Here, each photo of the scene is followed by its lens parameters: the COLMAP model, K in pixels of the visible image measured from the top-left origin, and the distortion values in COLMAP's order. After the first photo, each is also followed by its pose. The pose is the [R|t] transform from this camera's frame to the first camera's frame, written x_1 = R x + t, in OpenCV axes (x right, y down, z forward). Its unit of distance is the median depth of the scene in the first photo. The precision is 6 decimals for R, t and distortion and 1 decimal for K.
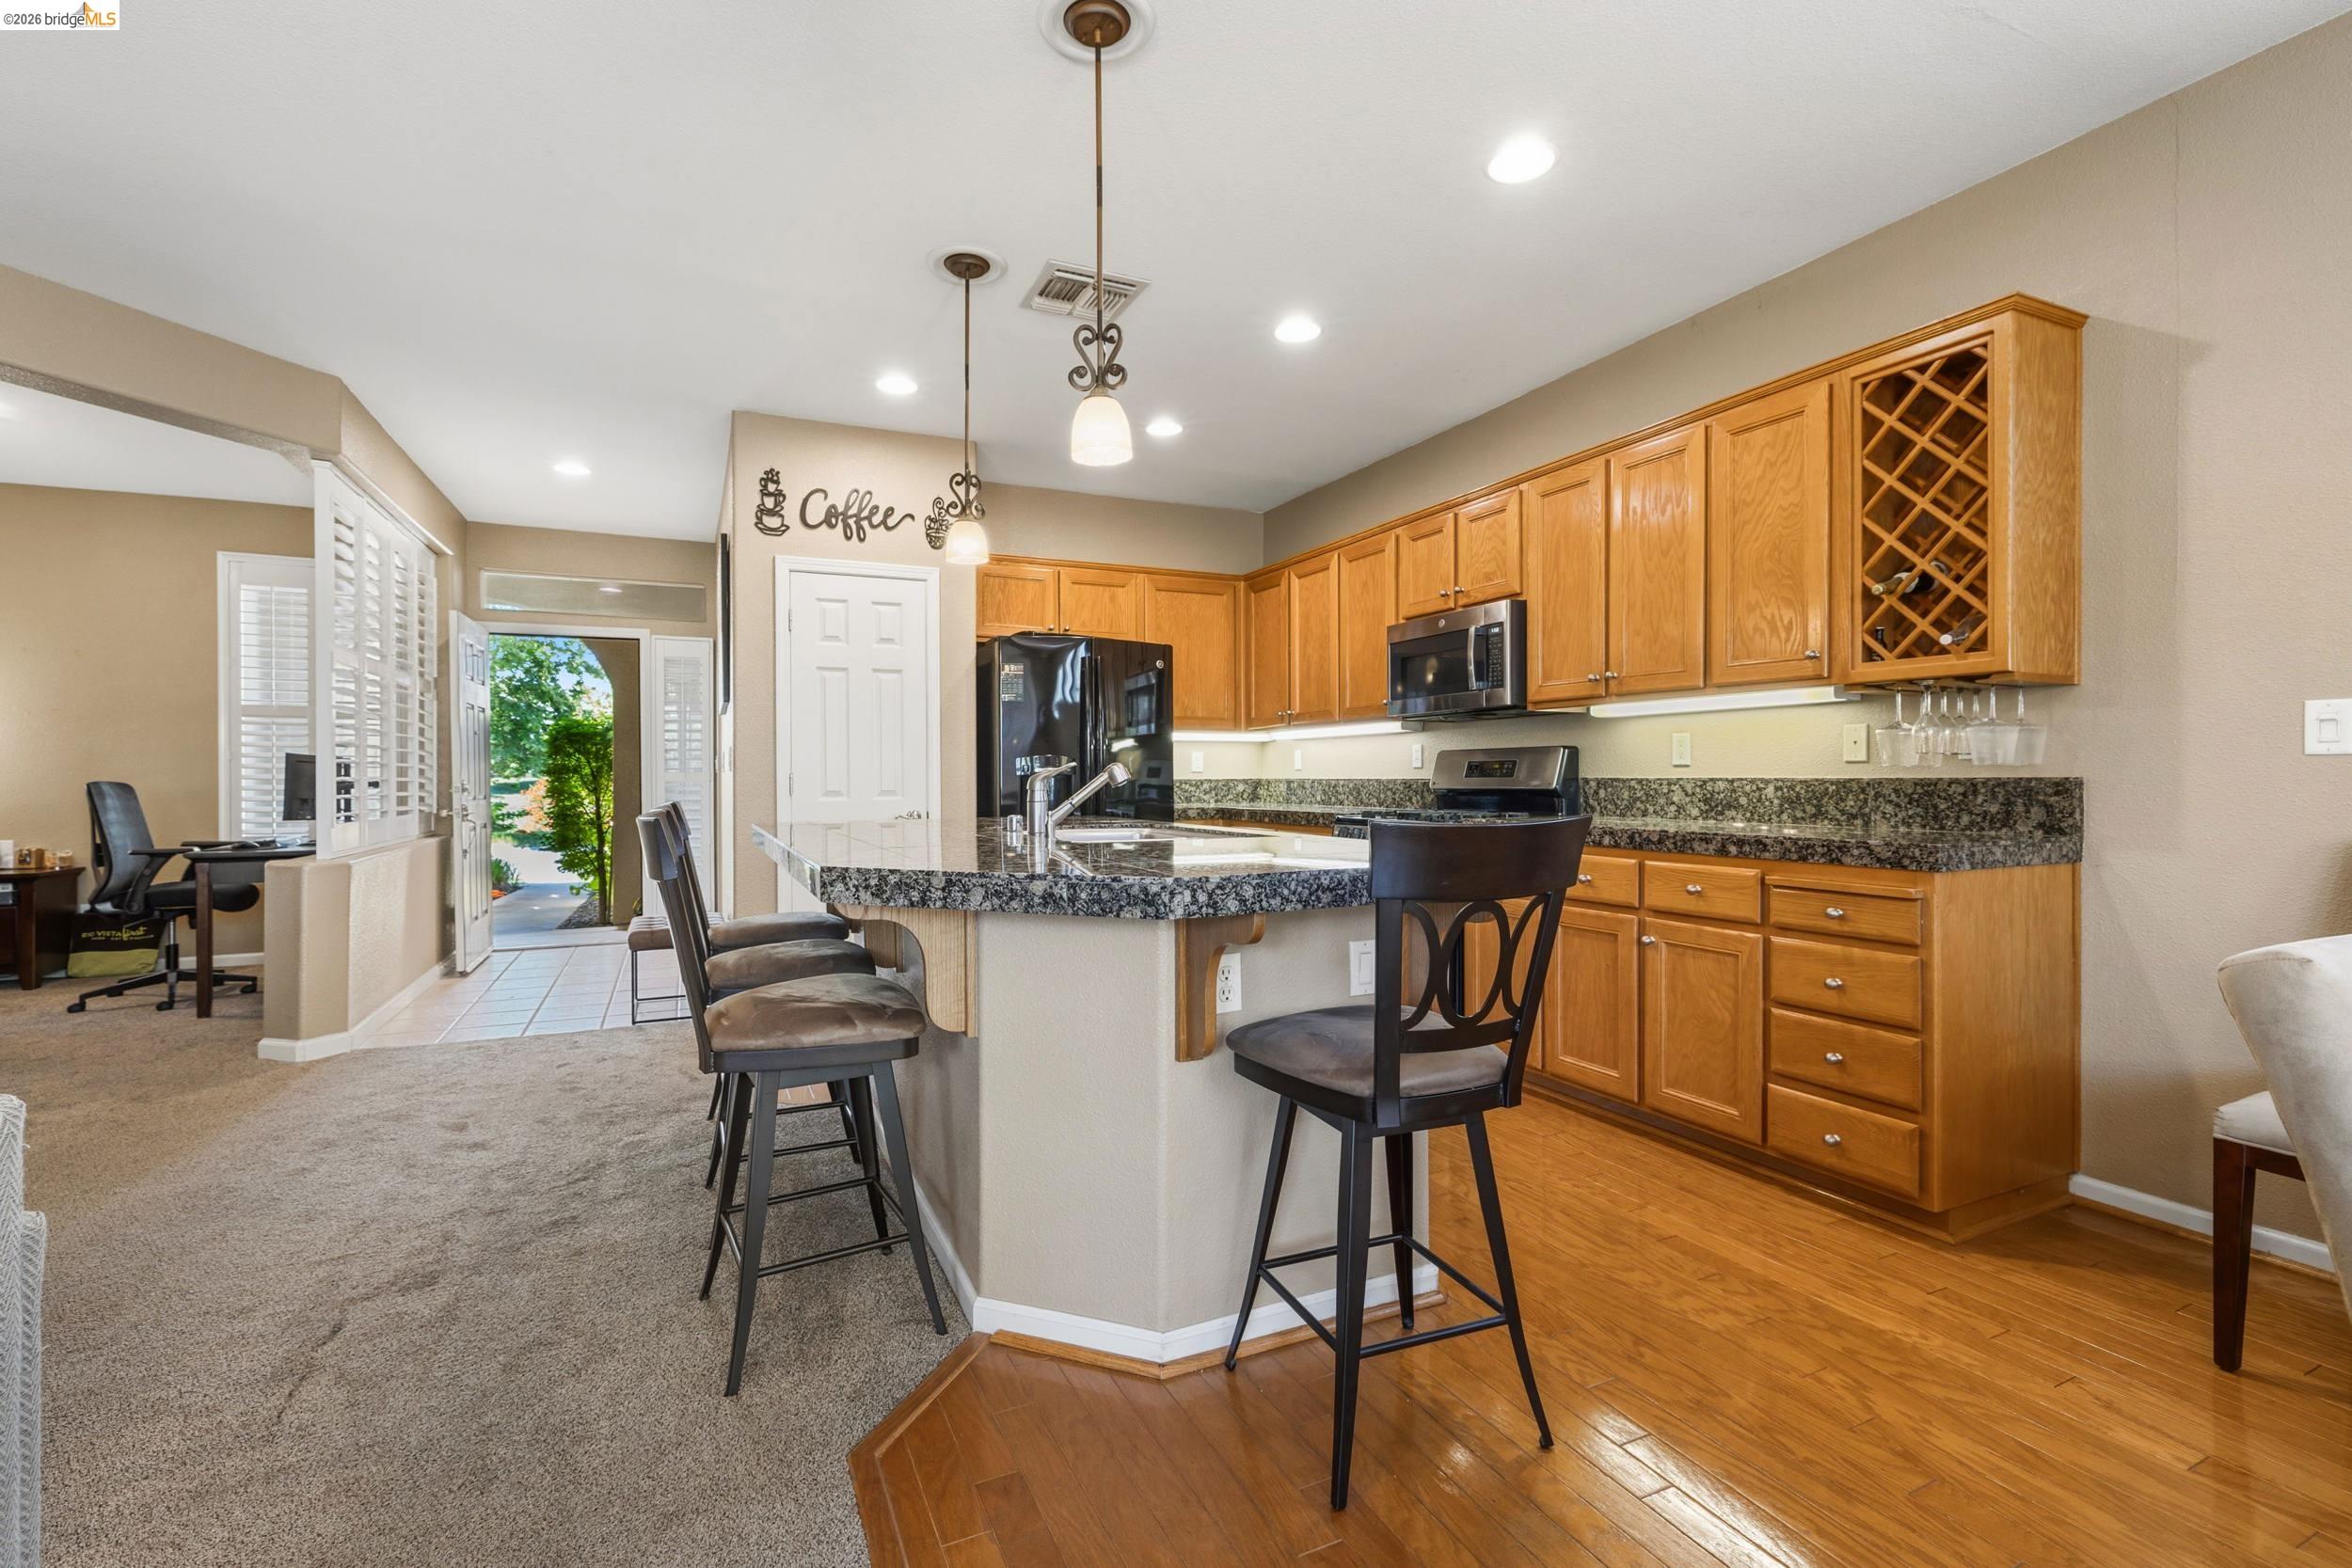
lens RADIAL K [[1028.9, 0, 1169.2], [0, 1028.9, 771.0], [0, 0, 1]] dist [0.000729, 0.000666]
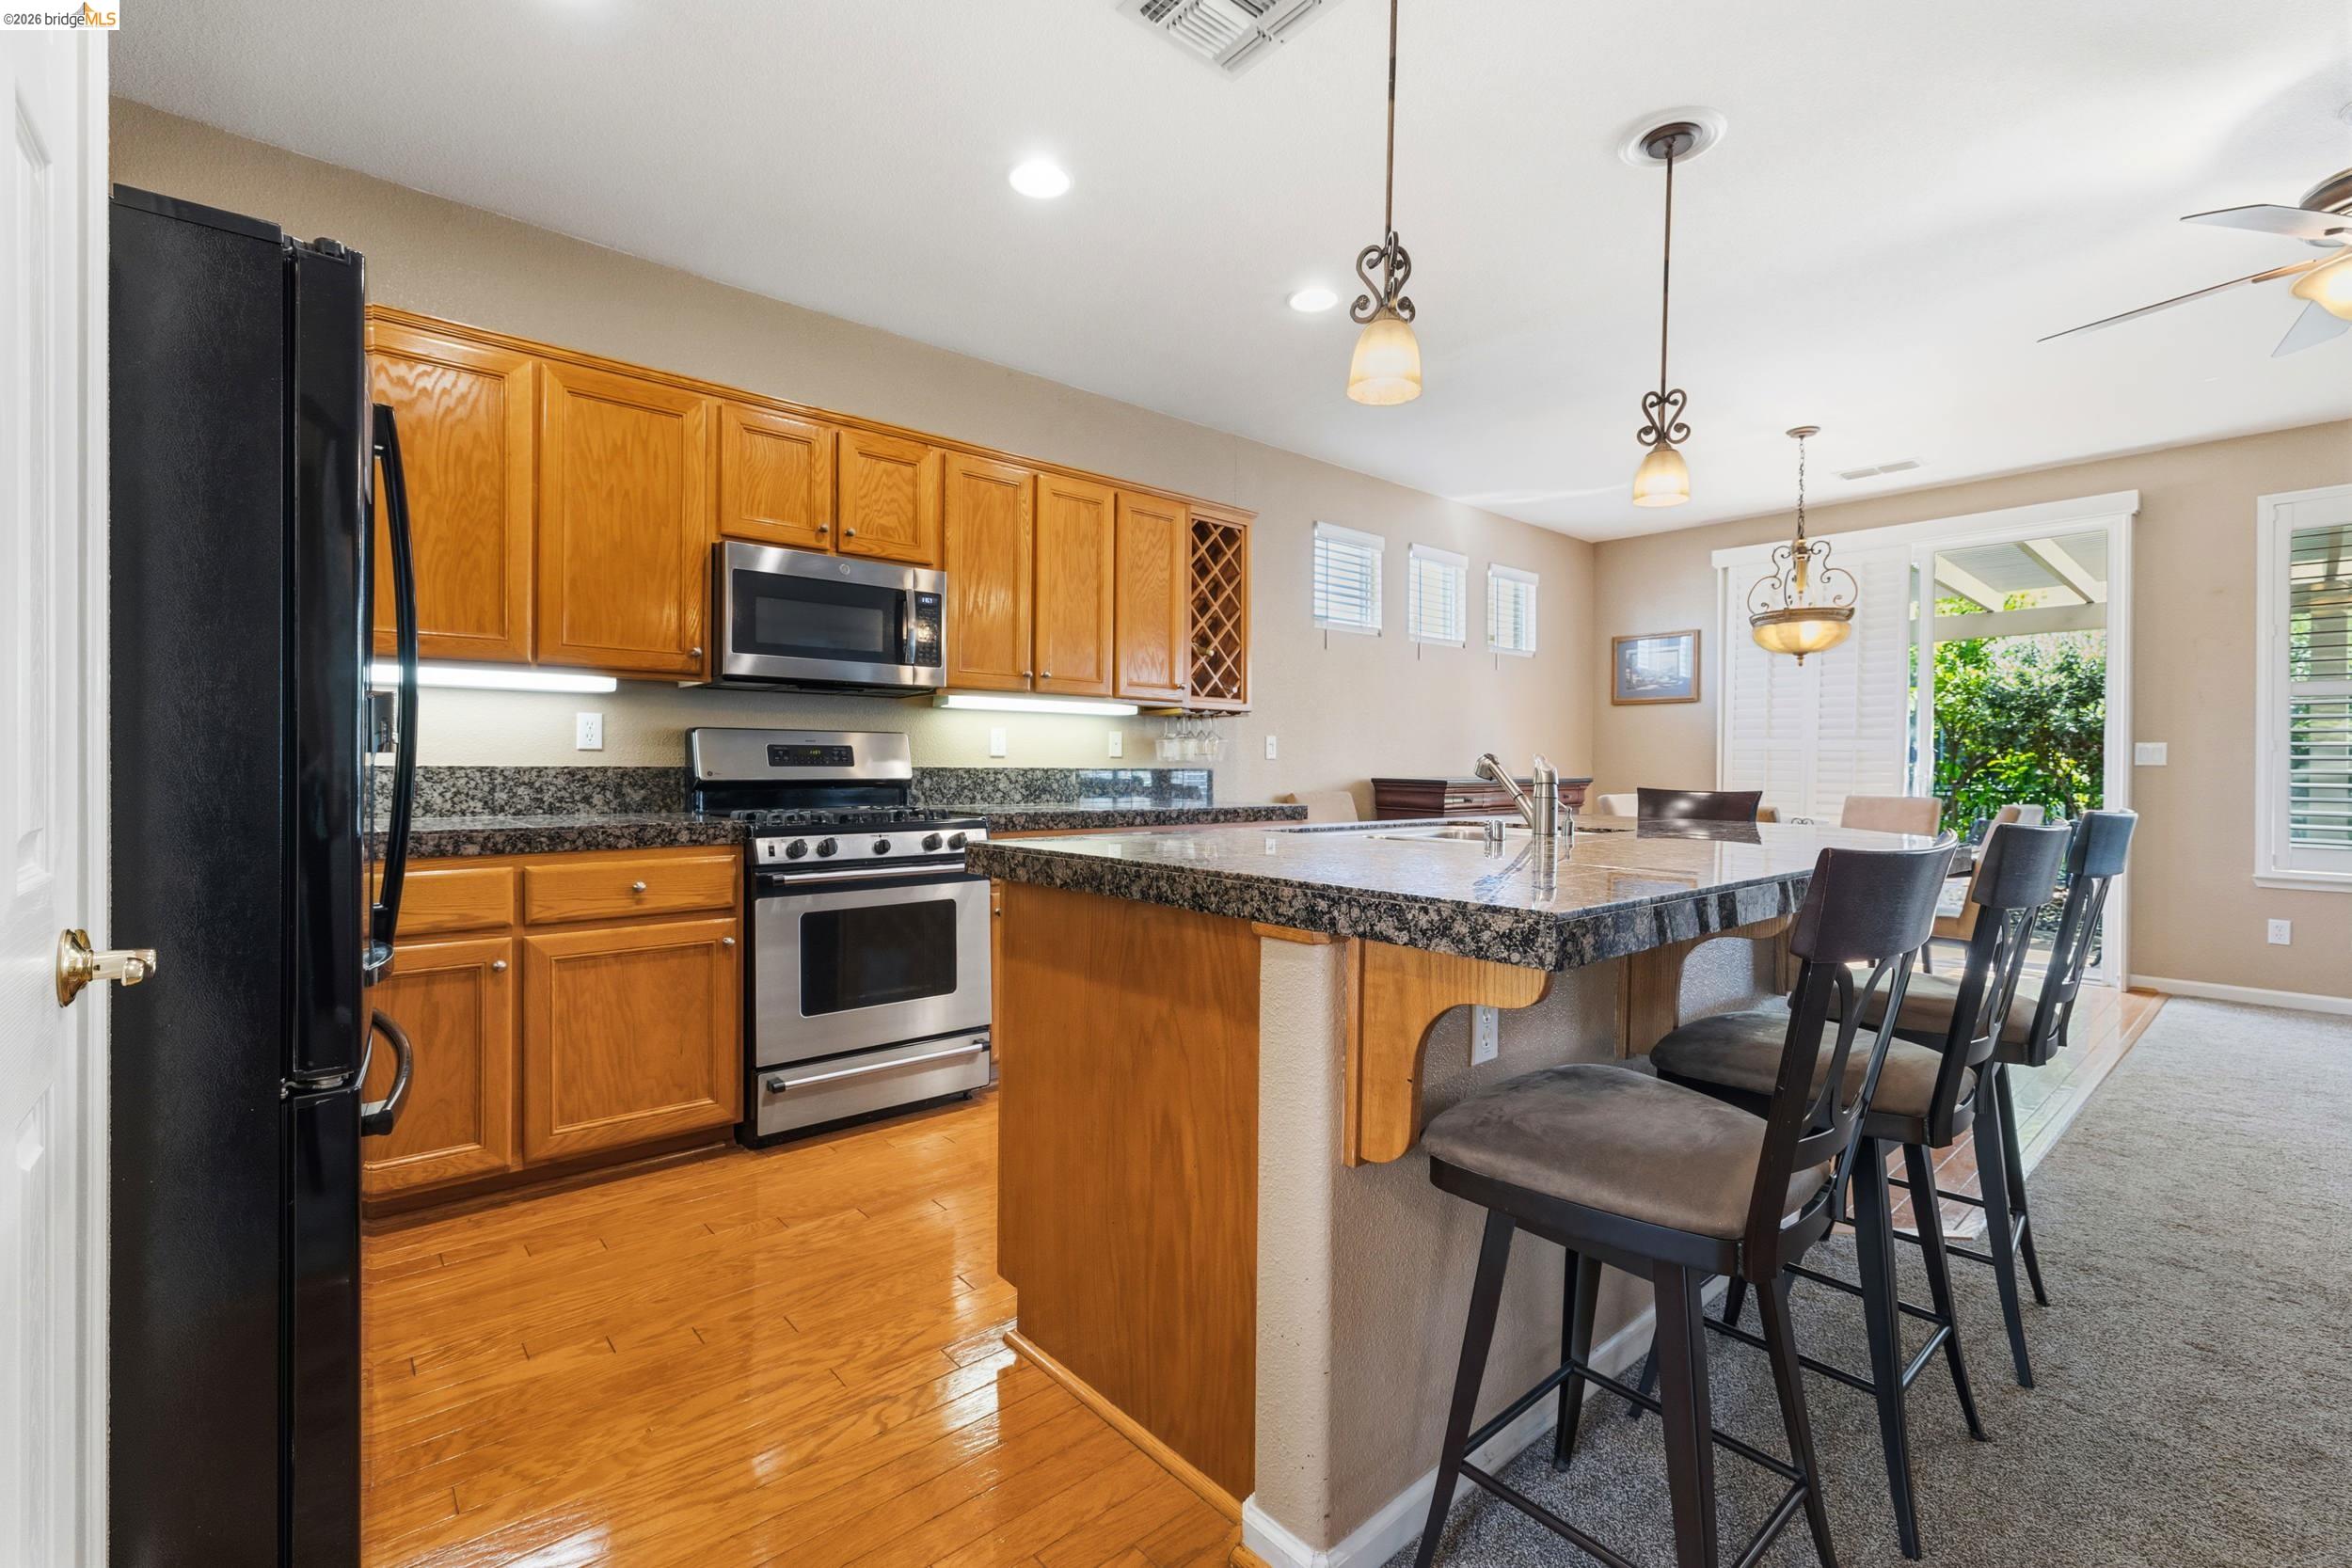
lens RADIAL K [[1027.7, 0, 1171.1], [0, 1027.7, 780.5], [0, 0, 1]] dist [0.002972, 0.000114]
pose [[-0.266091, -0.005443, 0.963932, -0.732834], [-0.008018, 0.999962, 0.003433, 0.017412], [-0.963914, -0.006815, -0.266125, 1.265708]]
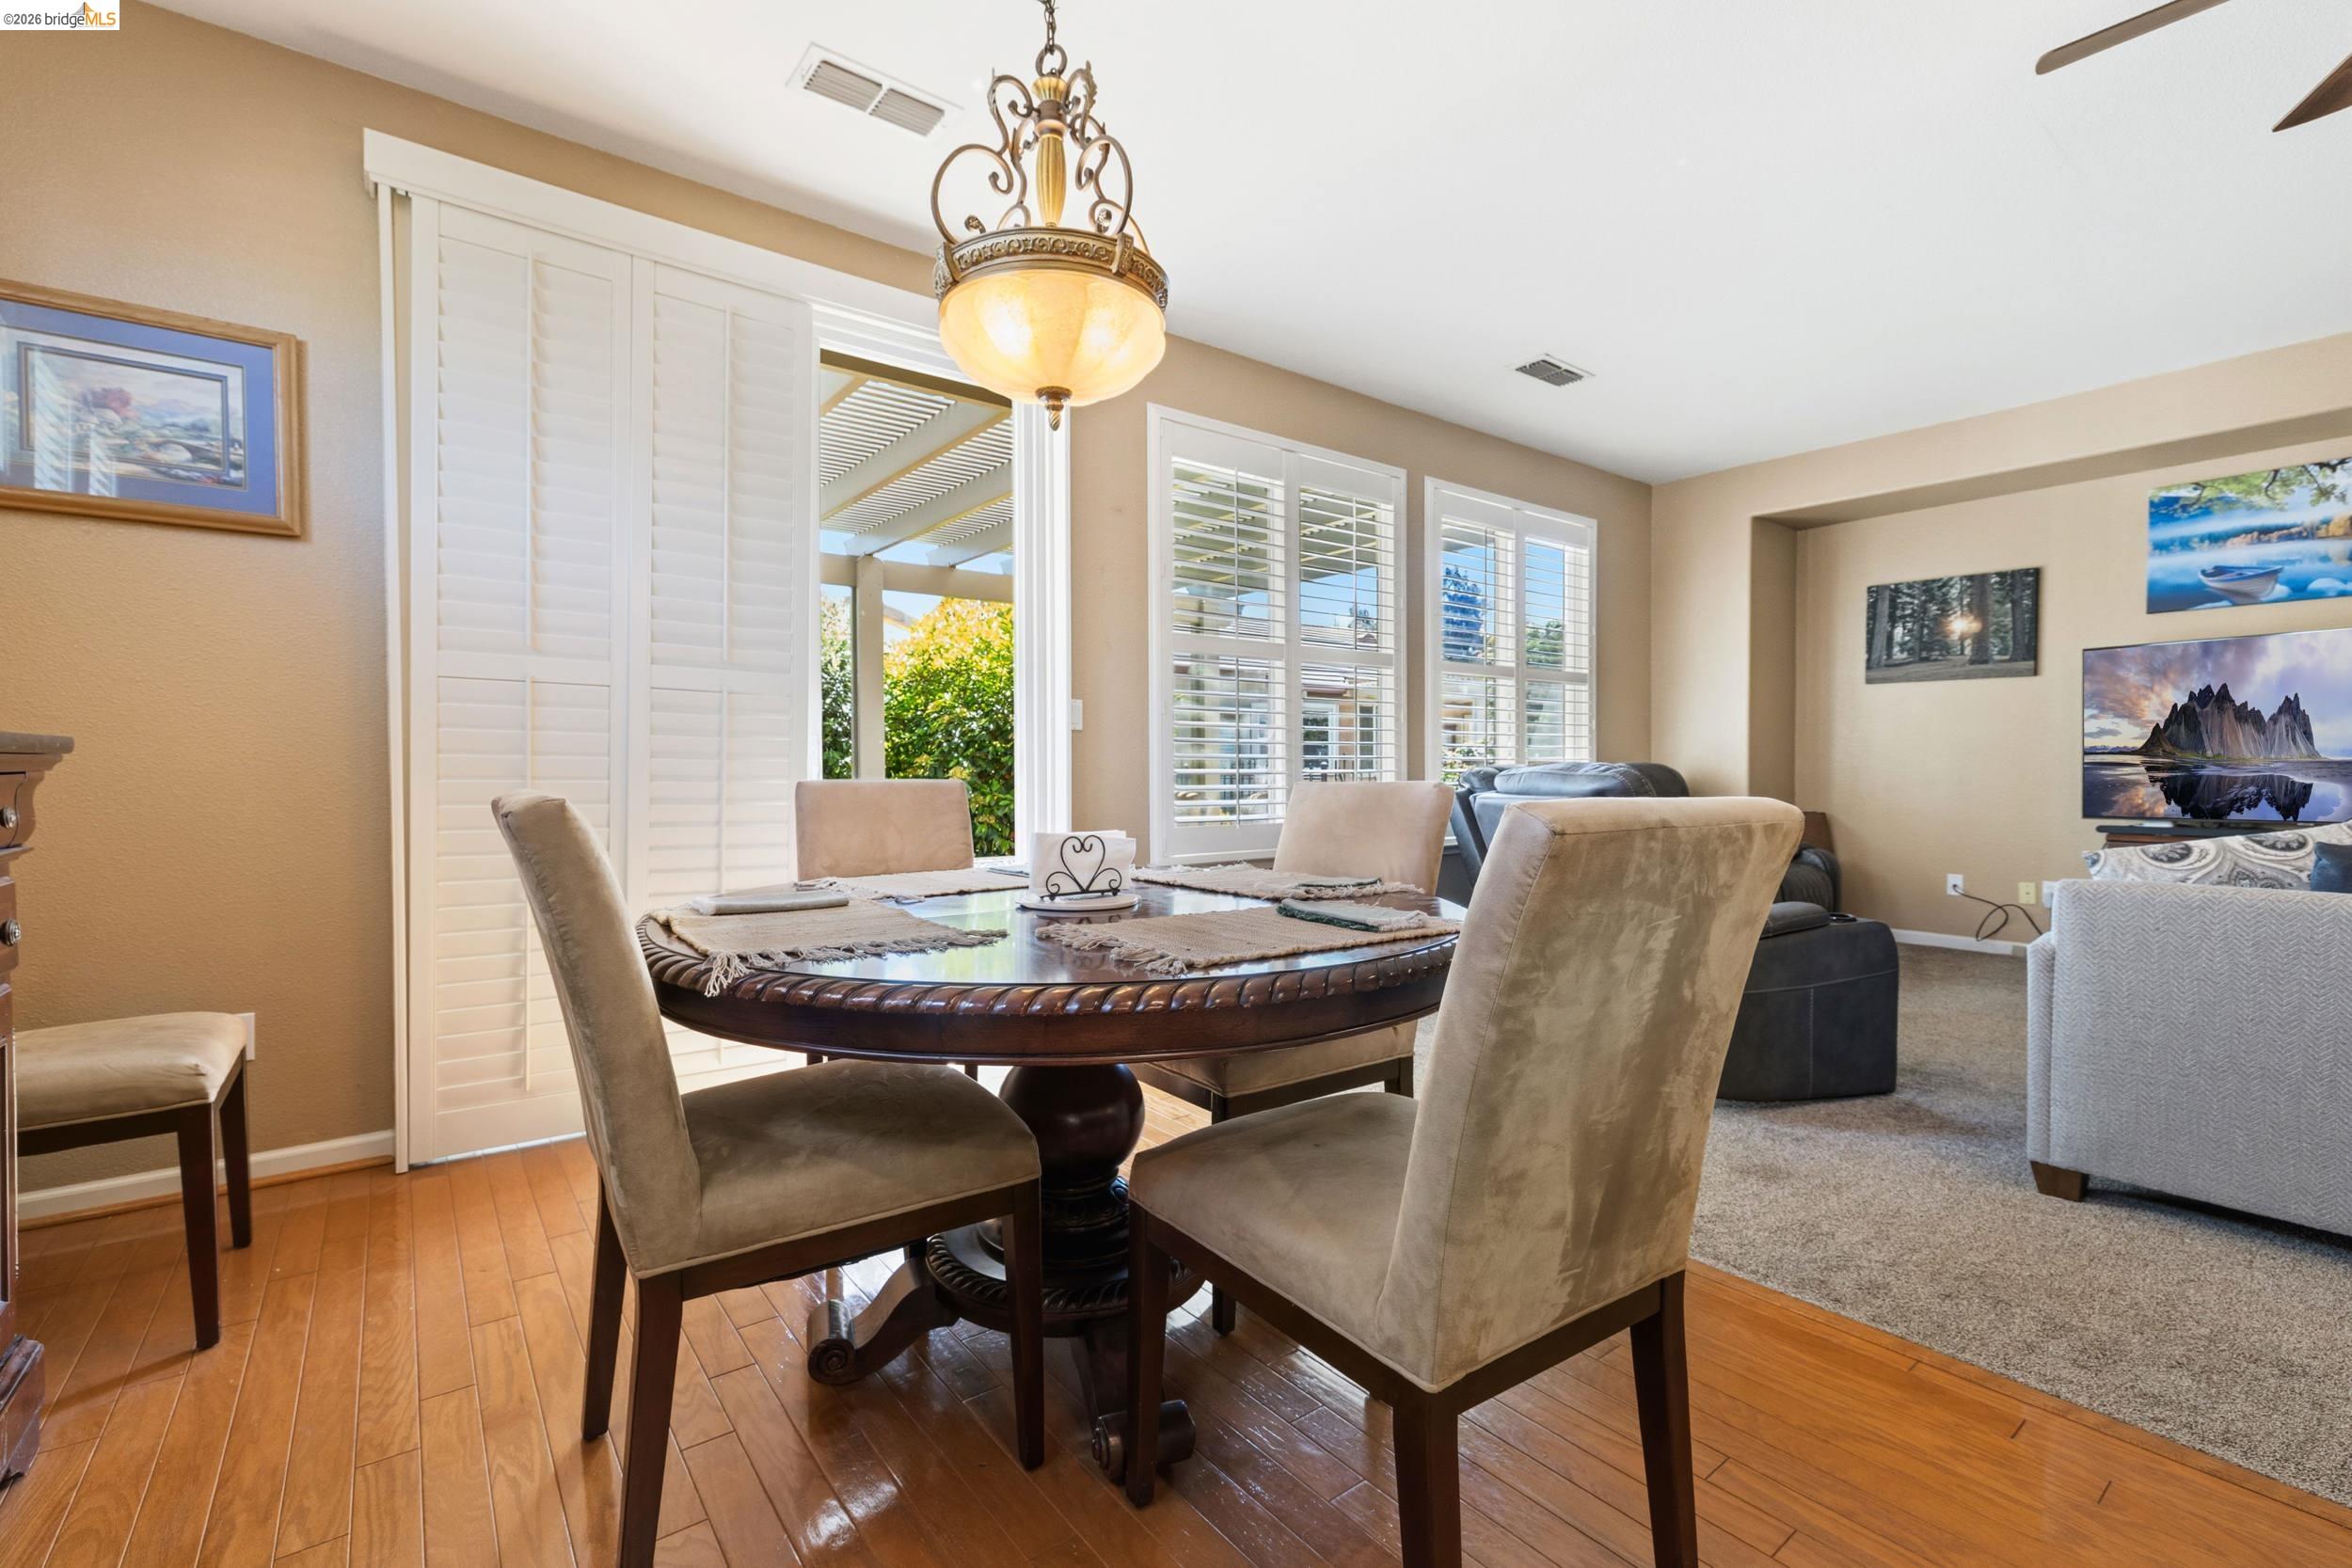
lens RADIAL K [[1020.0, 0, 1172.9], [0, 1020.0, 775.7], [0, 0, 1]] dist [0.001791, 0.000751]
pose [[-0.981346, 0.010767, -0.191949, 0.503439], [0.008235, 0.999868, 0.013985, 0.026136], [0.192074, 0.012144, -0.981305, 0.556908]]
